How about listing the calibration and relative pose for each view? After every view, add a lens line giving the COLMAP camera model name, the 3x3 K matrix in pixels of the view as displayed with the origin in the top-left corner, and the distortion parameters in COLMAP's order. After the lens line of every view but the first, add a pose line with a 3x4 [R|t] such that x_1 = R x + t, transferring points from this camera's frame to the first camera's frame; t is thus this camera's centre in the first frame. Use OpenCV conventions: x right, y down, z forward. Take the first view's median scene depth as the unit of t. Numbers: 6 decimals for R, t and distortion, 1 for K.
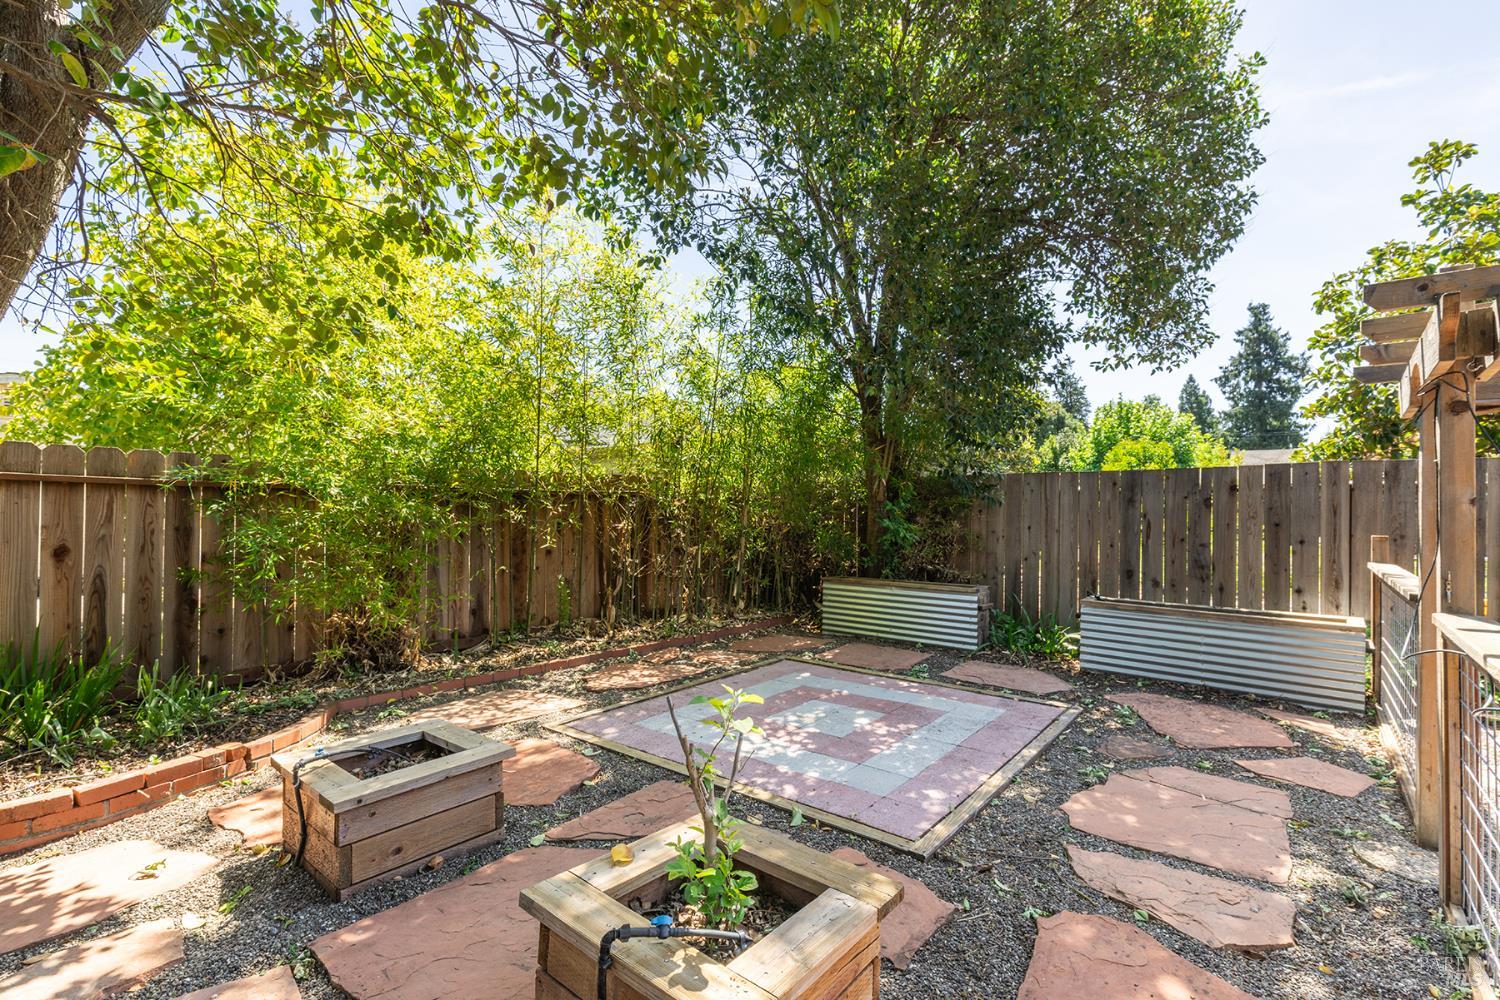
lens RADIAL K [[666.7, 0, 754.2], [0, 666.7, 504.5], [0, 0, 1]] dist [-0.005384, -0.000869]
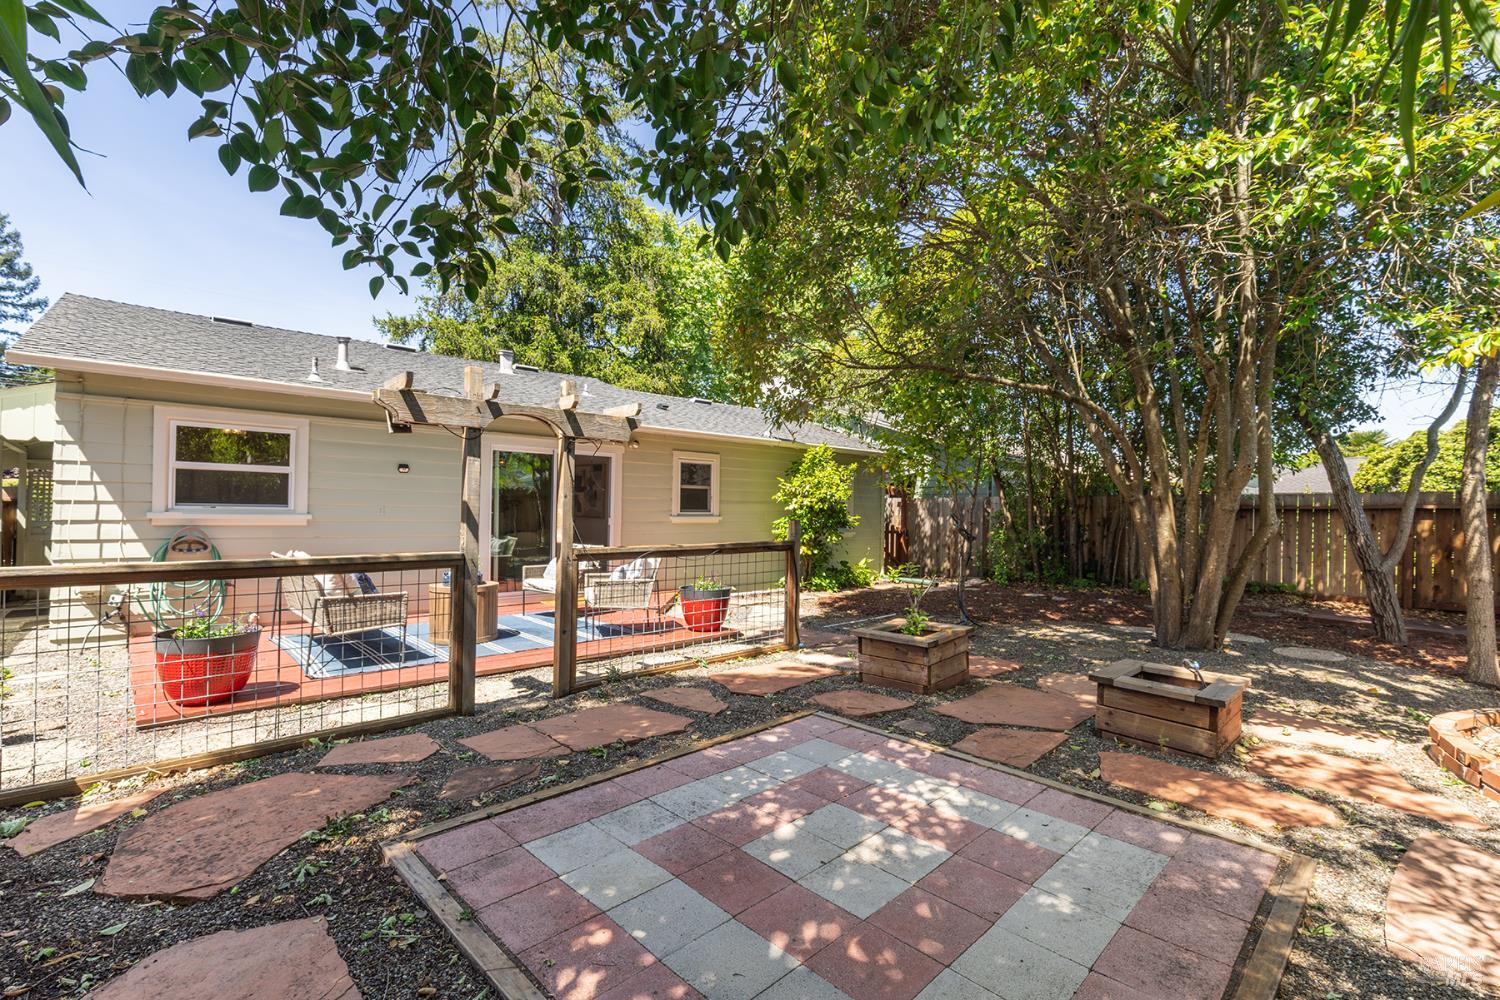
lens RADIAL K [[666.7, 0, 759.2], [0, 666.7, 506.3], [0, 0, 1]] dist [-0.005384, -0.000869]
pose [[-0.993213, -0.021120, 0.114374, 0.120107], [-0.022792, 0.999651, -0.013337, 0.024631], [-0.114052, -0.015853, -0.993348, 1.612813]]
